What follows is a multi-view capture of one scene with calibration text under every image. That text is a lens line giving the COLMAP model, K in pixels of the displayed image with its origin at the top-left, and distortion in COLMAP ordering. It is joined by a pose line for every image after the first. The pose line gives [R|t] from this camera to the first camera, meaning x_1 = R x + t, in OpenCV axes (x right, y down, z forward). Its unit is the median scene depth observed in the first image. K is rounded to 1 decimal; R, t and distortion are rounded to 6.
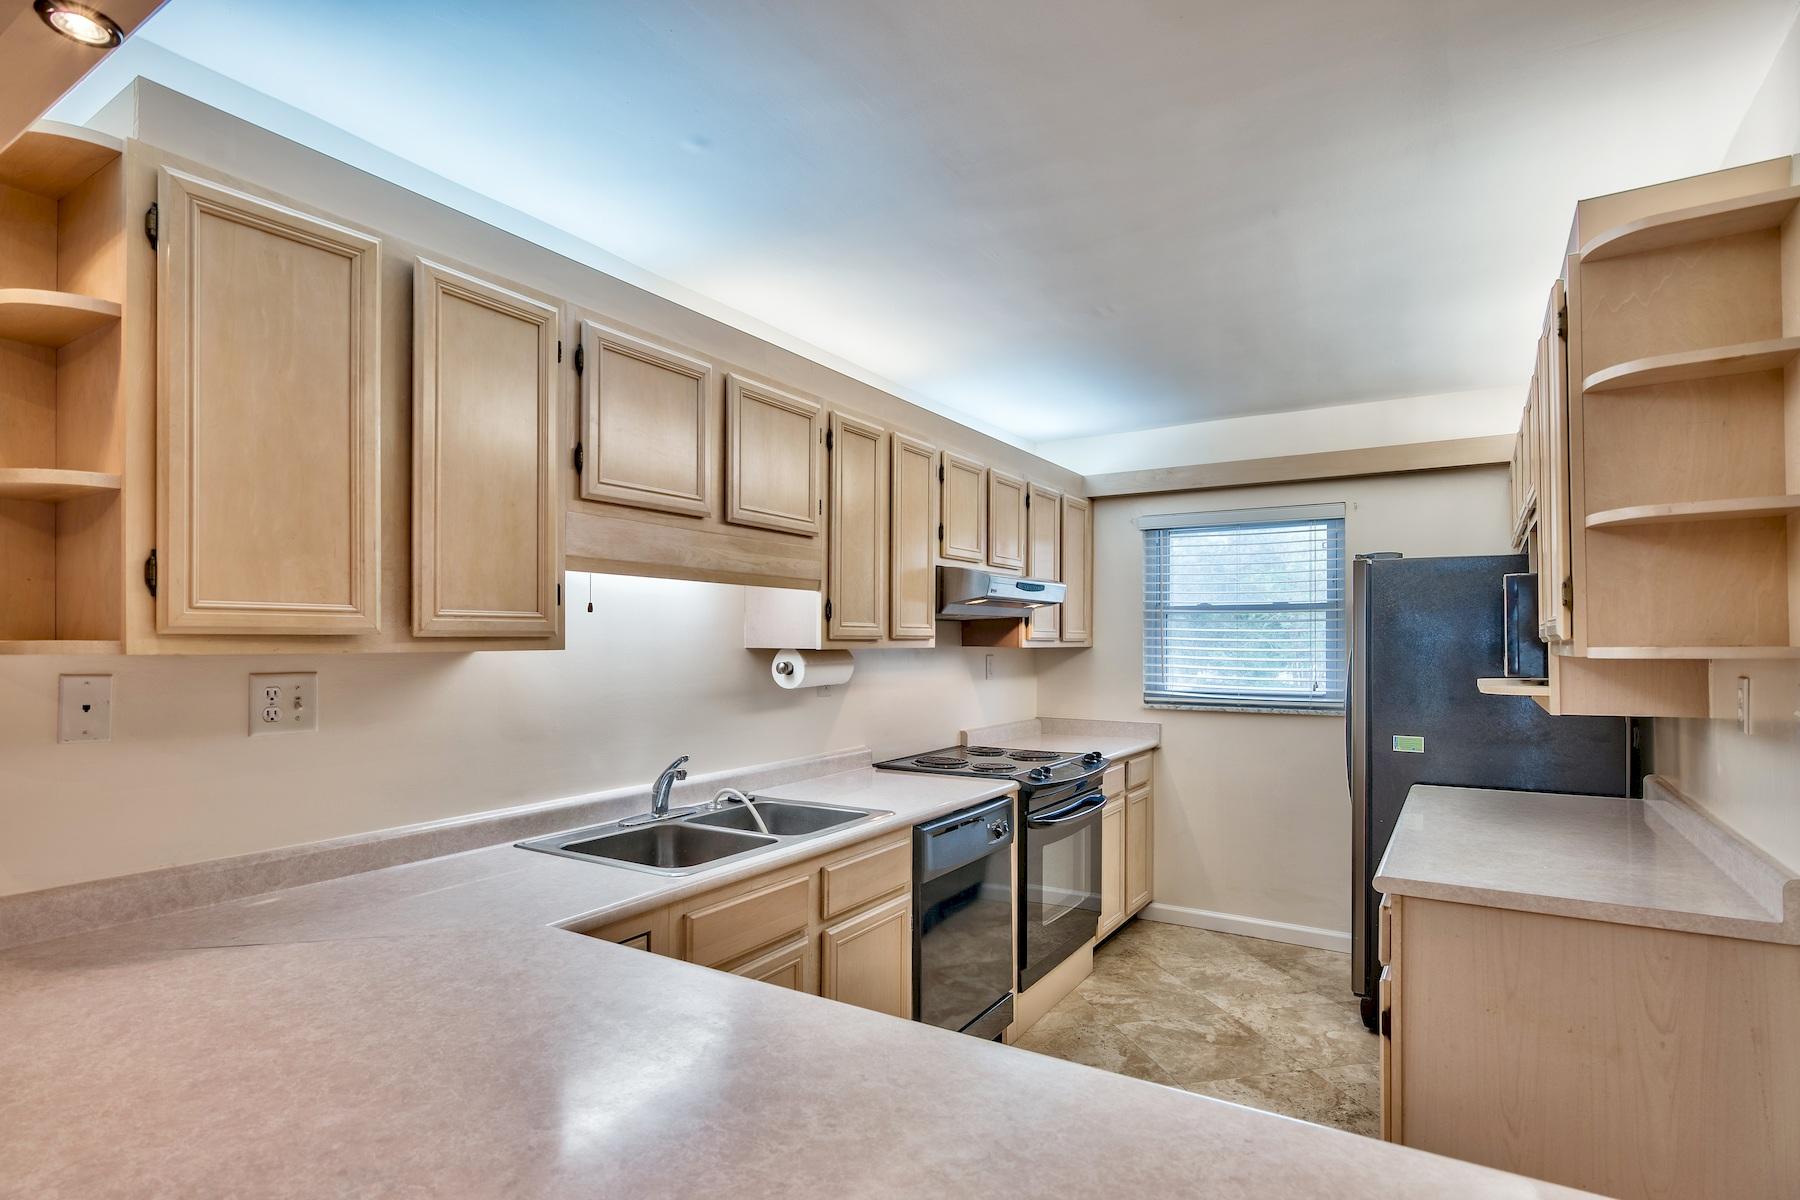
lens RADIAL K [[912.1, 0, 838.2], [0, 912.1, 625.6], [0, 0, 1]] dist [-0.000580, -0.000898]
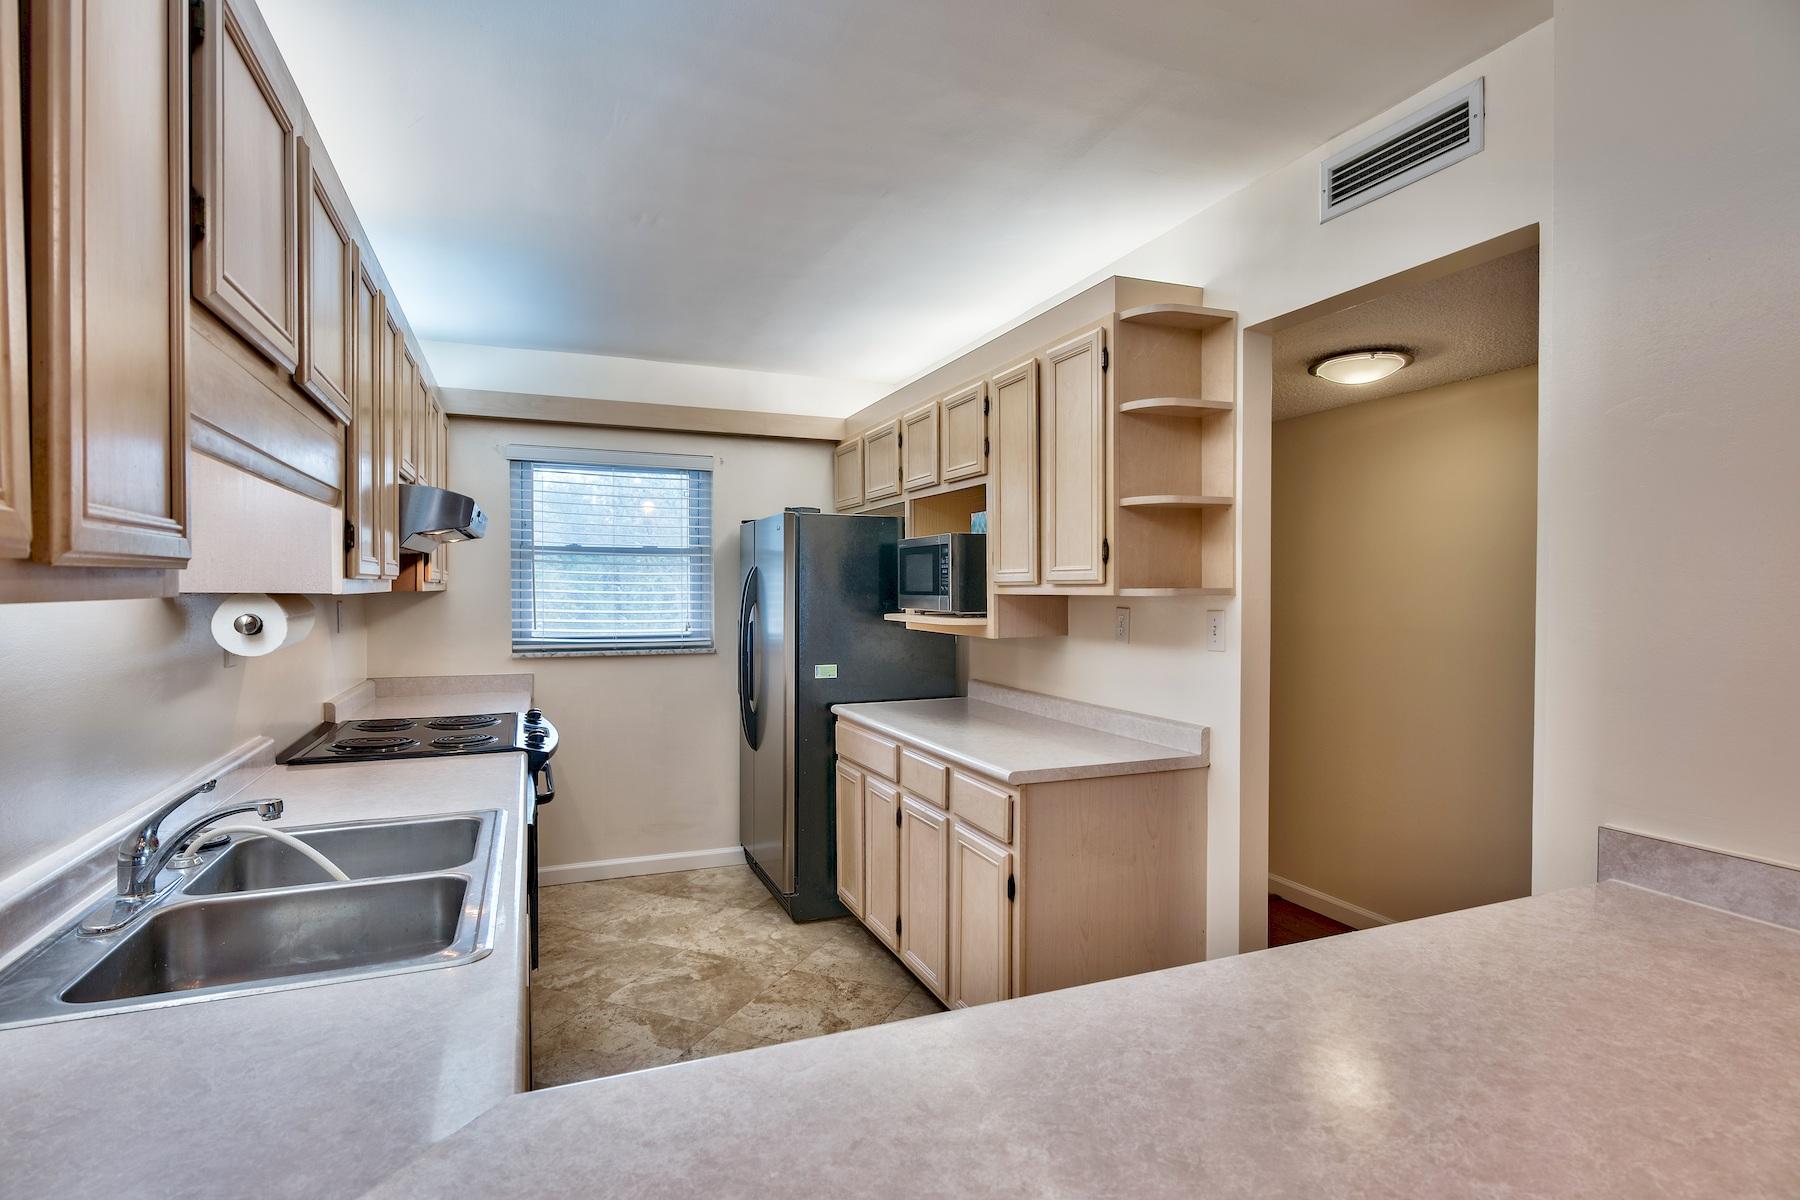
lens RADIAL K [[937.3, 0, 900.0], [0, 937.3, 600.0], [0, 0, 1]] dist [-0.001285, -0.000270]
pose [[0.554053, -0.011532, 0.832402, -0.251850], [-0.016485, 0.999556, 0.024821, 0.004247], [-0.832318, -0.027474, 0.553617, 0.191062]]
